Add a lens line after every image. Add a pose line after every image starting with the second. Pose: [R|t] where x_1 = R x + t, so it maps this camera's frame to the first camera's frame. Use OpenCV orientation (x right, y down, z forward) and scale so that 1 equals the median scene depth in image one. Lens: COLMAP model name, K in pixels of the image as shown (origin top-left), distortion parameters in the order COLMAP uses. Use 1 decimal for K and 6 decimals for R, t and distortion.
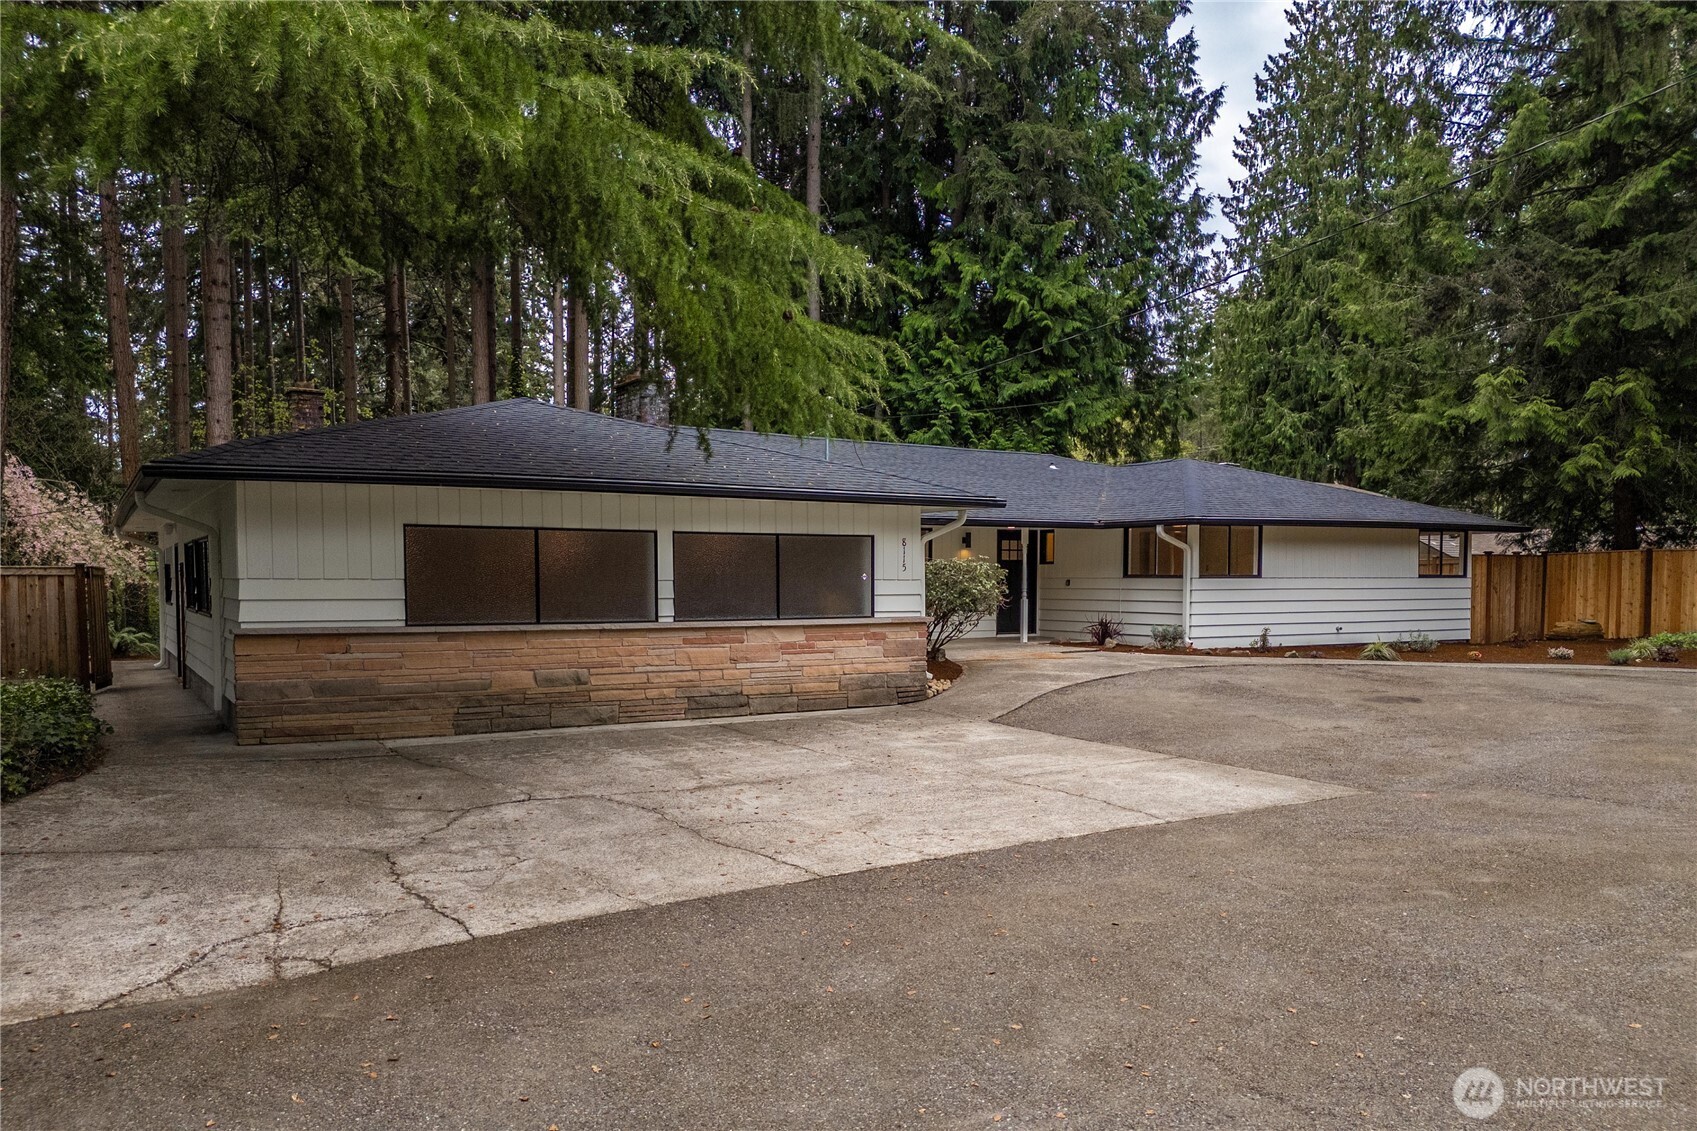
lens RADIAL K [[1227.0, 0, 848.4], [0, 1227.0, 638.0], [0, 0, 1]] dist [0.028935, -0.005330]
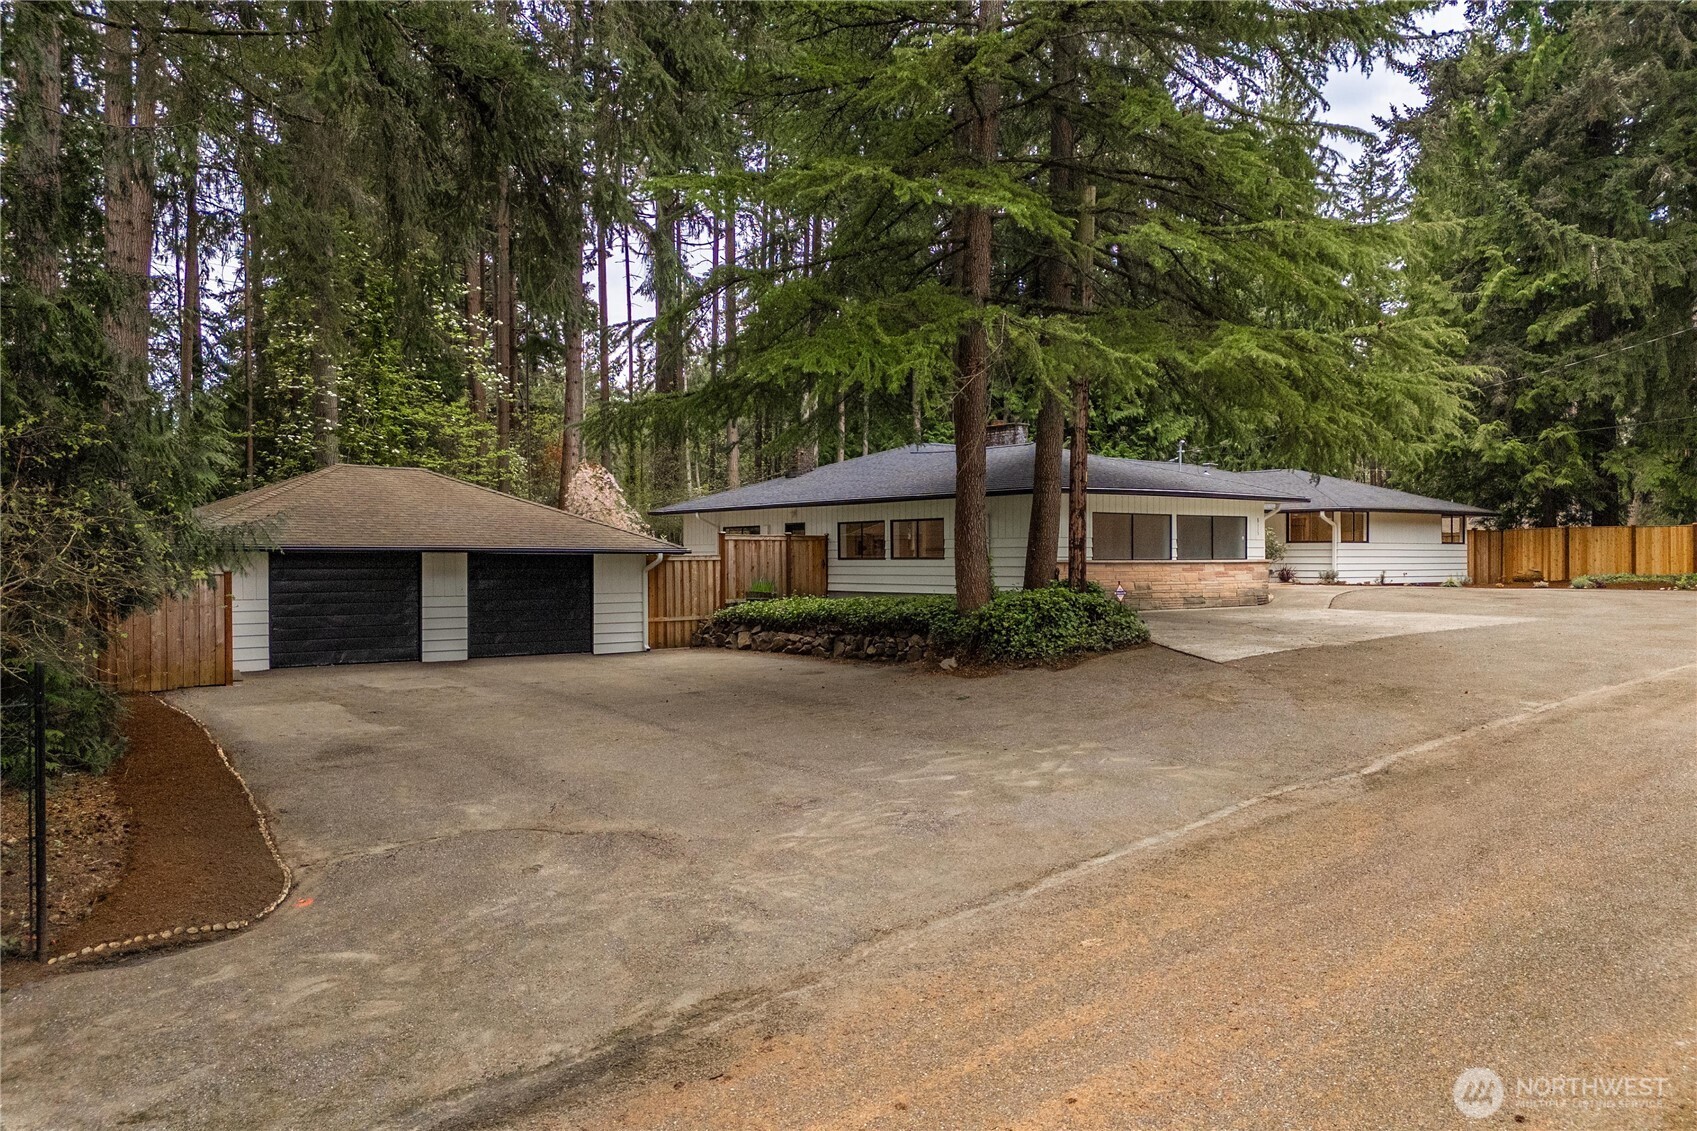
lens RADIAL K [[1227.0, 0, 849.3], [0, 1227.0, 563.2], [0, 0, 1]] dist [0.028935, -0.005330]
pose [[0.990992, -0.002275, 0.133904, -0.602895], [0.008531, 0.998898, -0.046163, 0.051367], [-0.133651, 0.046889, 0.989919, -0.581136]]
